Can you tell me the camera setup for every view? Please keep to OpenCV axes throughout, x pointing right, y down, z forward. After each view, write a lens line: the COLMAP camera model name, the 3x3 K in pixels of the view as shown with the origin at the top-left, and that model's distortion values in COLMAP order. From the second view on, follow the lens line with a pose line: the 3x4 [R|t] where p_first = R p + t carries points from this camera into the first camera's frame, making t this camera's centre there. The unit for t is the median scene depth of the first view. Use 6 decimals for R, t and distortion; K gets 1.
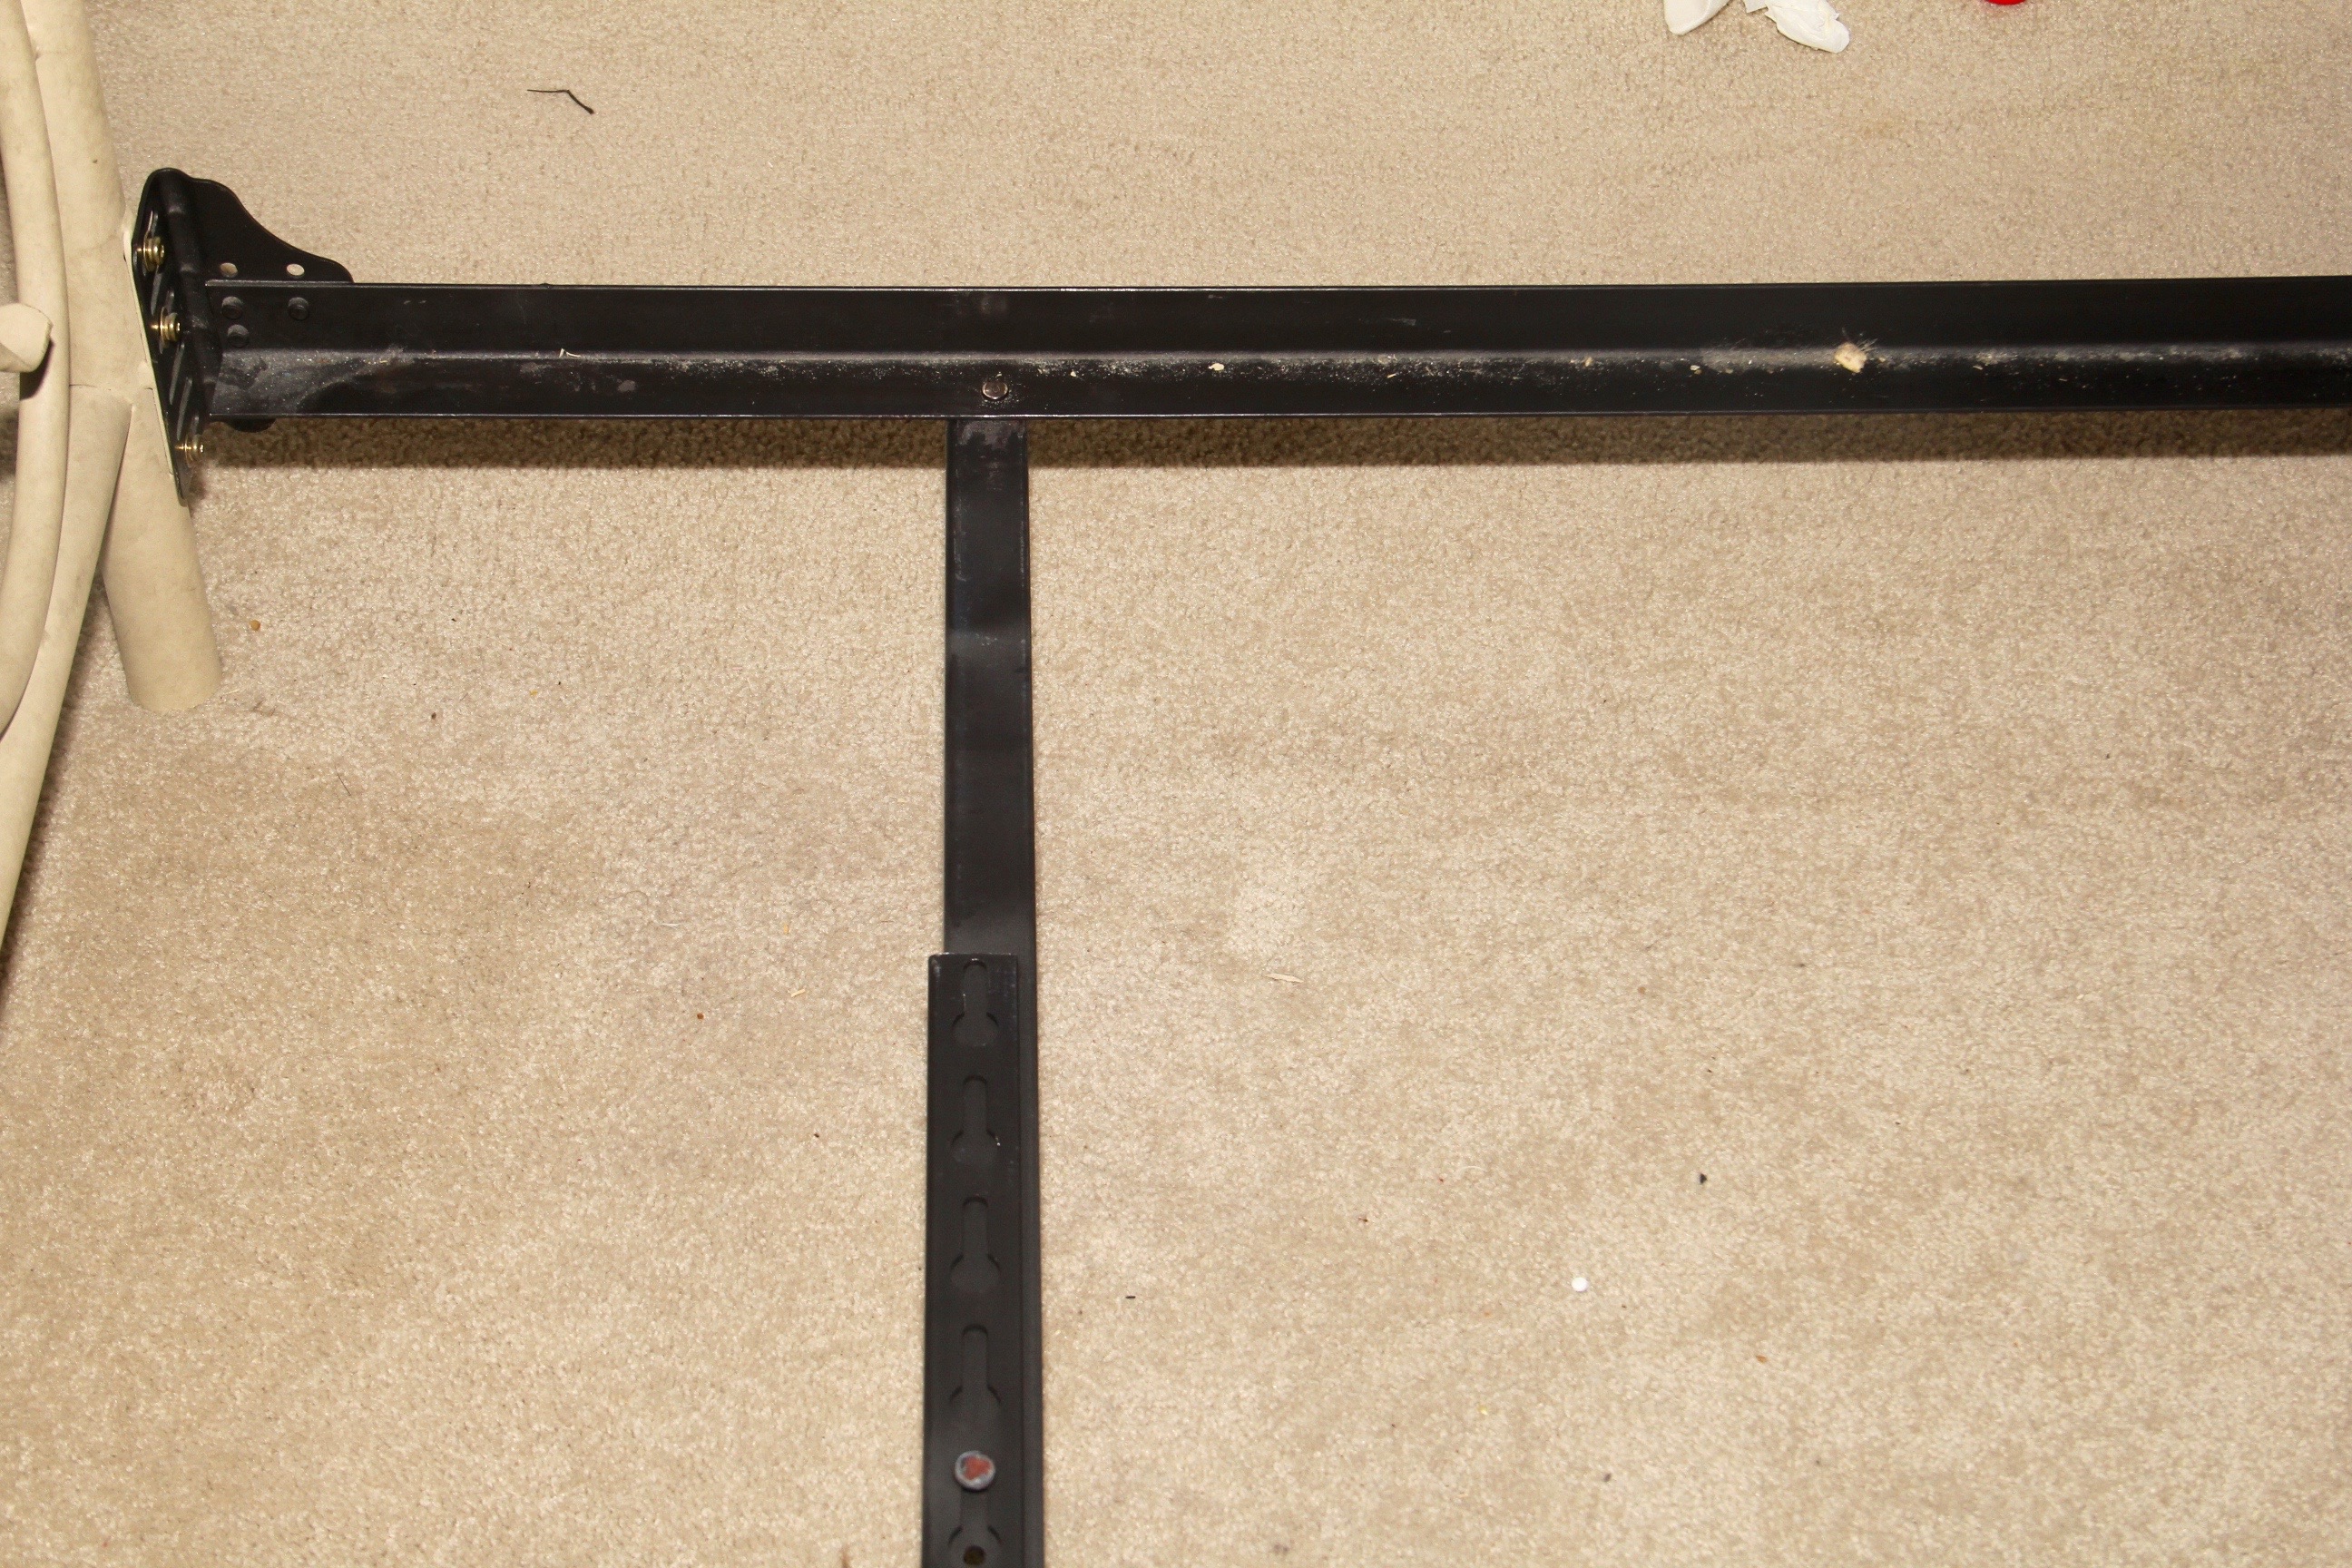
lens RADIAL K [[3891.1, 0, 1174.5], [0, 3891.1, 786.1], [0, 0, 1]] dist [0.155939, 0.000000]
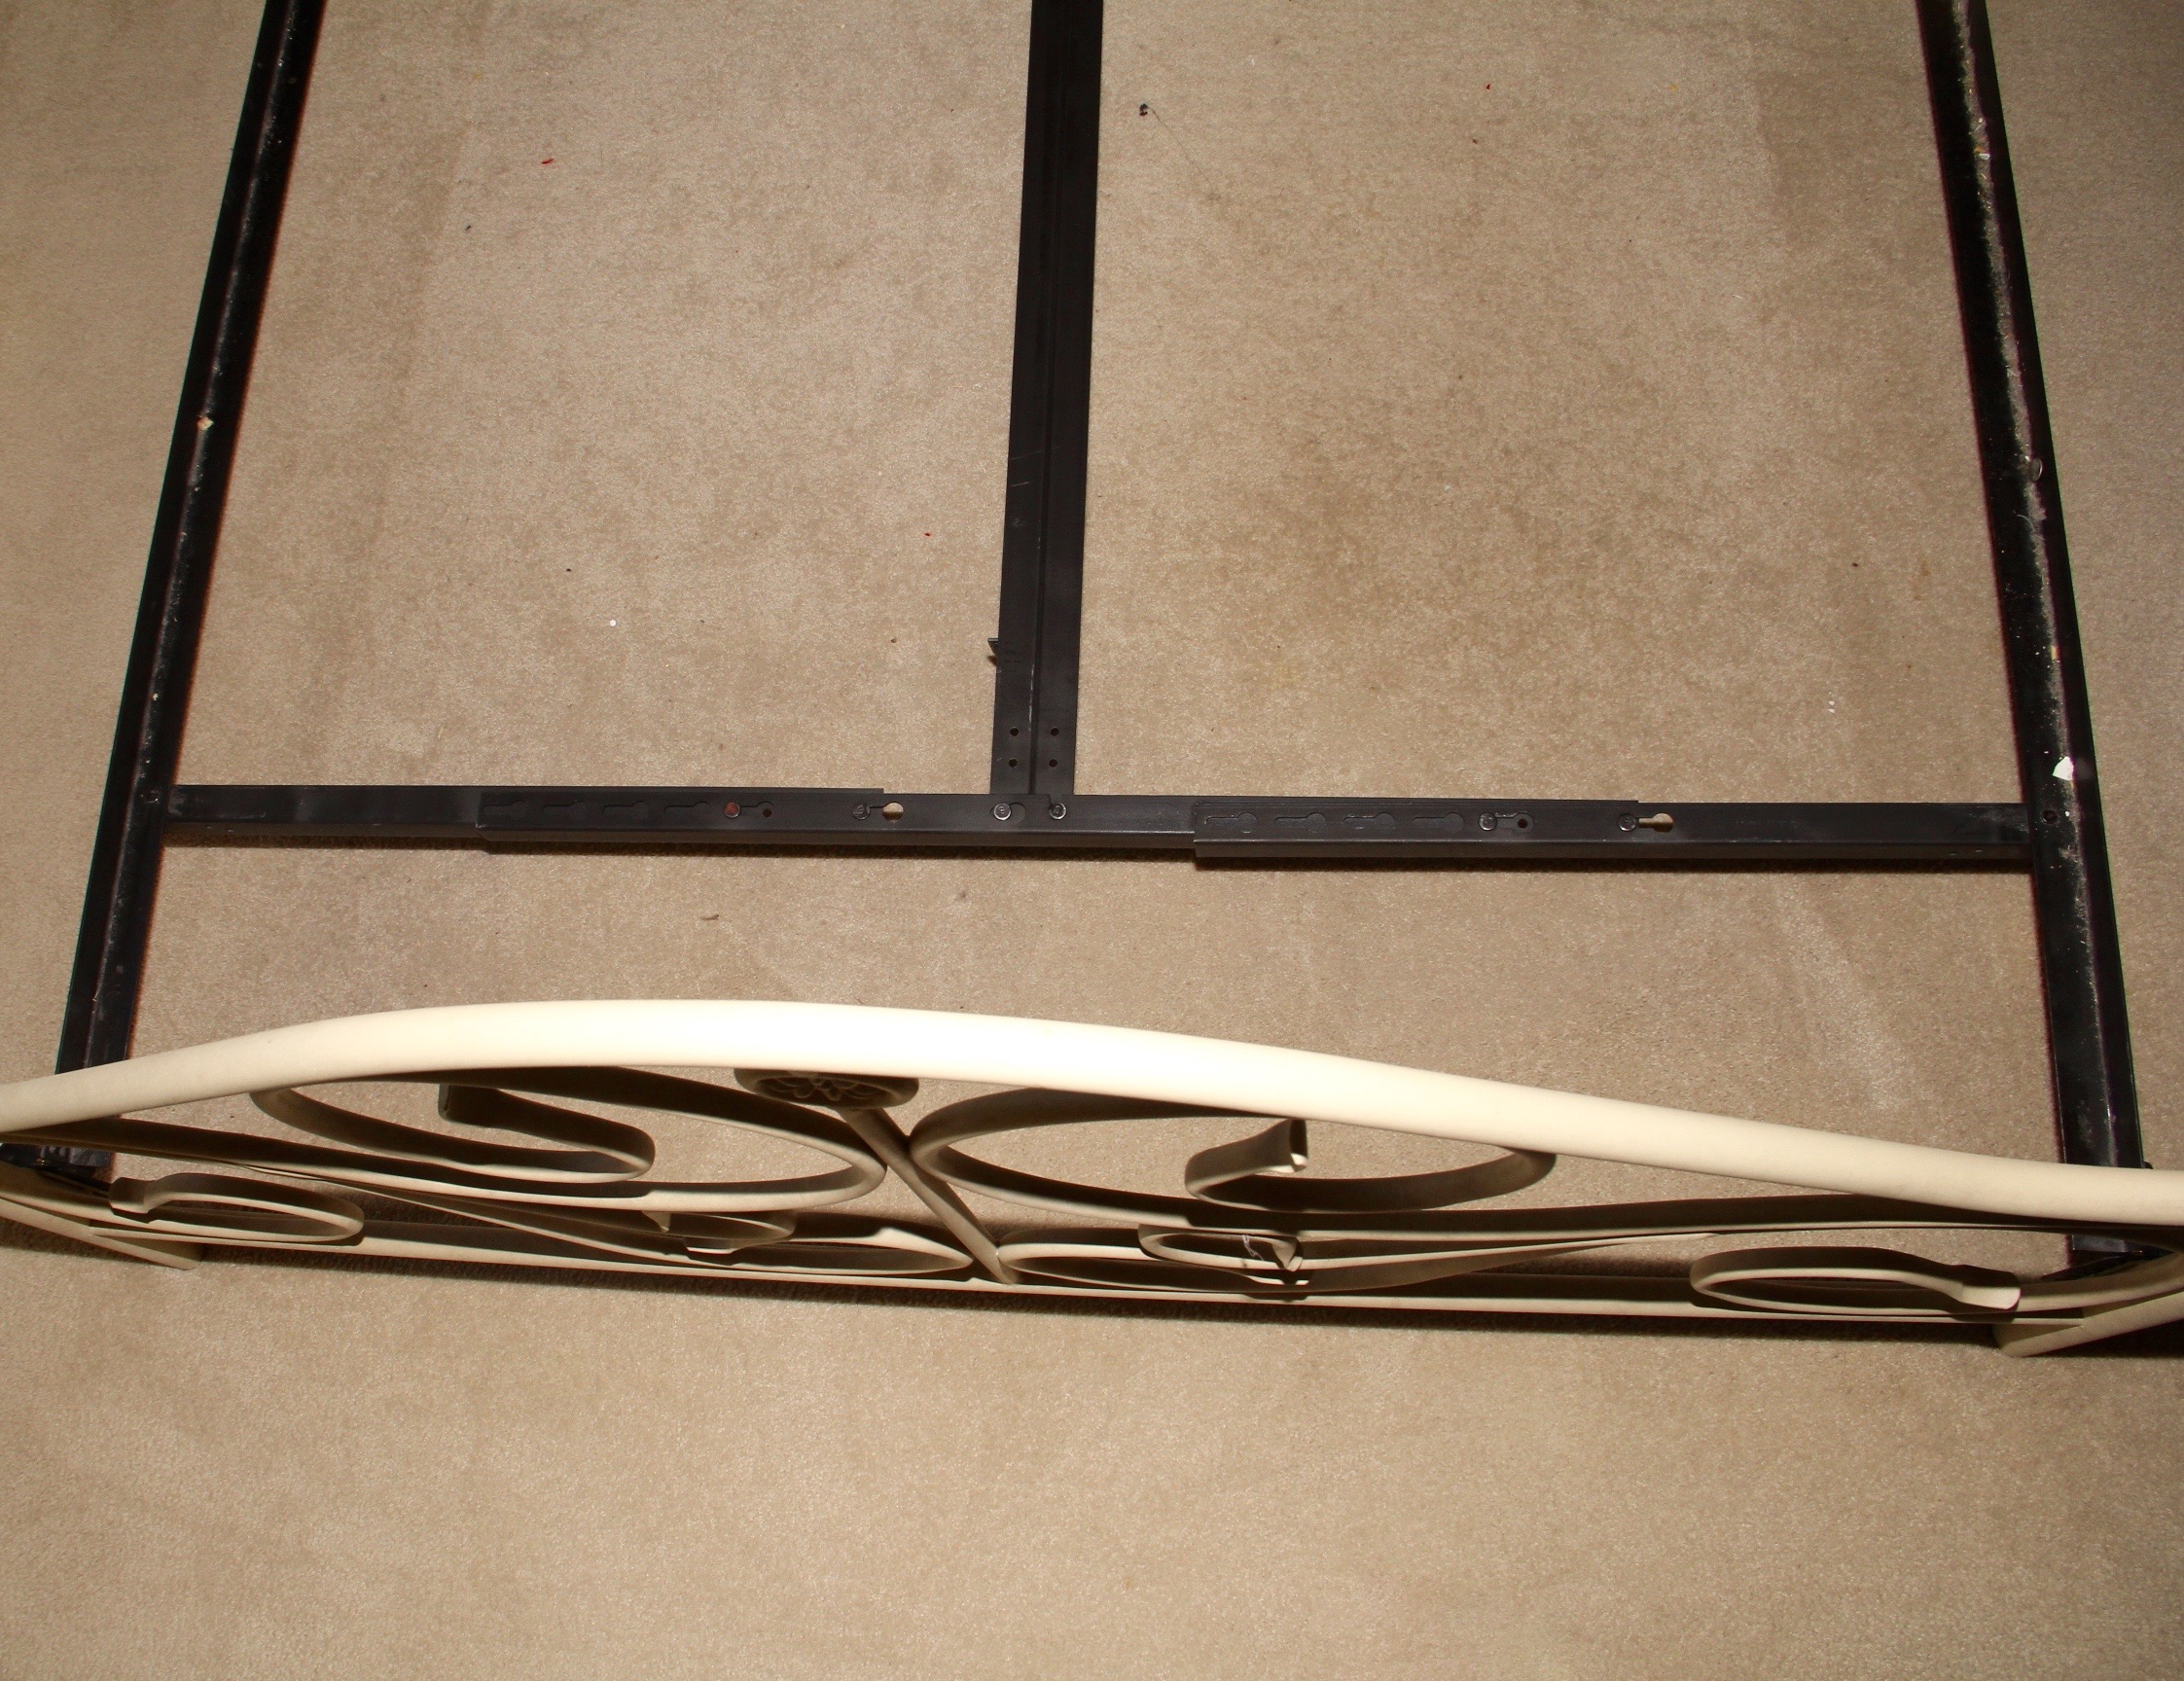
lens RADIAL K [[2199.0, 0, 1091.8], [0, 2199.0, 840.3], [0, 0, 1]] dist [-0.133407, 0.000000]
pose [[0.061220, -0.957881, 0.280564, -0.353908], [0.800665, 0.214967, 0.559217, -0.331274], [-0.595976, 0.190402, 0.780102, -0.177084]]
